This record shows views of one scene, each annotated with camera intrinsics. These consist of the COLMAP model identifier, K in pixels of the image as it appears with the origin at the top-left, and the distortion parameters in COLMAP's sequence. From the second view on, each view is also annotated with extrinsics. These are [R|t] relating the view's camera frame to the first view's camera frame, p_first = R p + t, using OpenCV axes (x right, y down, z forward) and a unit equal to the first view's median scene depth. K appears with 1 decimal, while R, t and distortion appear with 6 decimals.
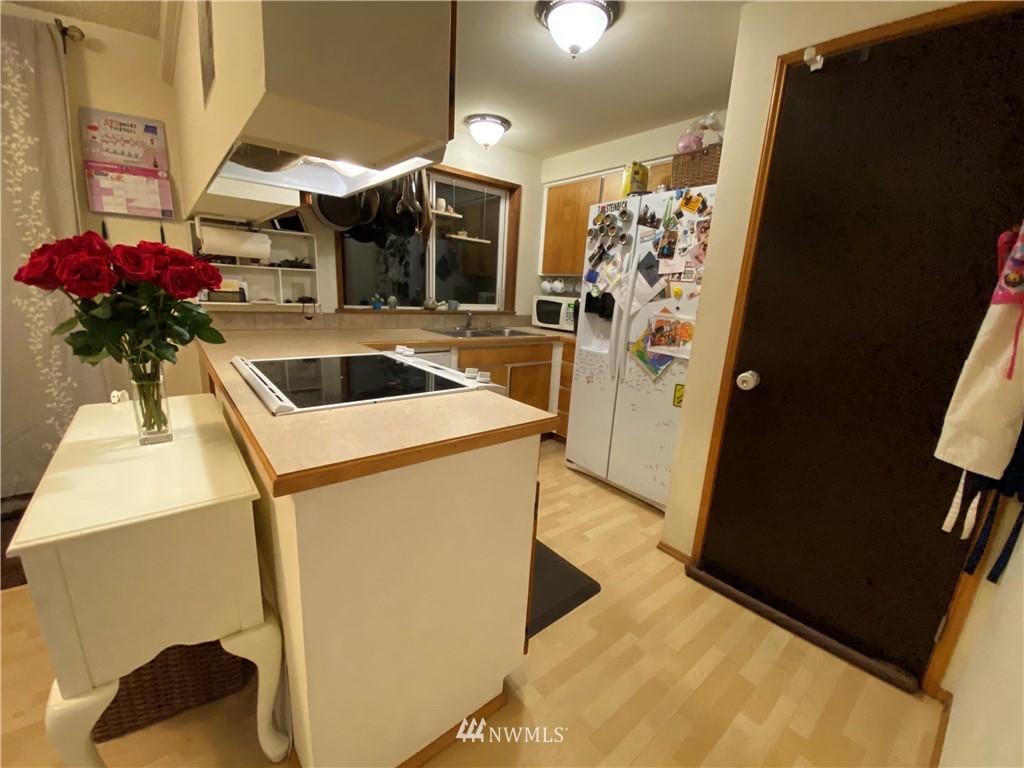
lens RADIAL K [[413.5, 0, 502.4], [0, 413.5, 386.9], [0, 0, 1]] dist [-0.001696, -0.012453]
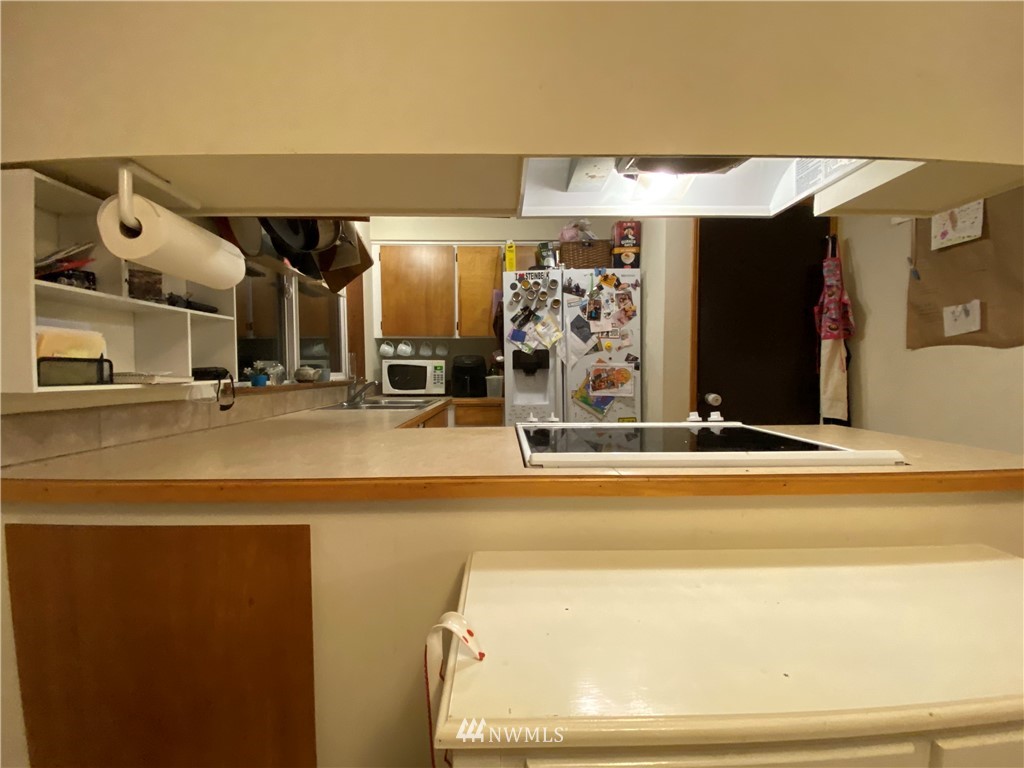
lens RADIAL K [[414.9, 0, 499.9], [0, 414.9, 382.4], [0, 0, 1]] dist [0.027737, -0.025095]
pose [[0.618864, -0.078136, 0.781603, -0.744034], [0.216670, 0.973417, -0.074246, -0.093309], [-0.755024, 0.215298, 0.619342, 0.458464]]
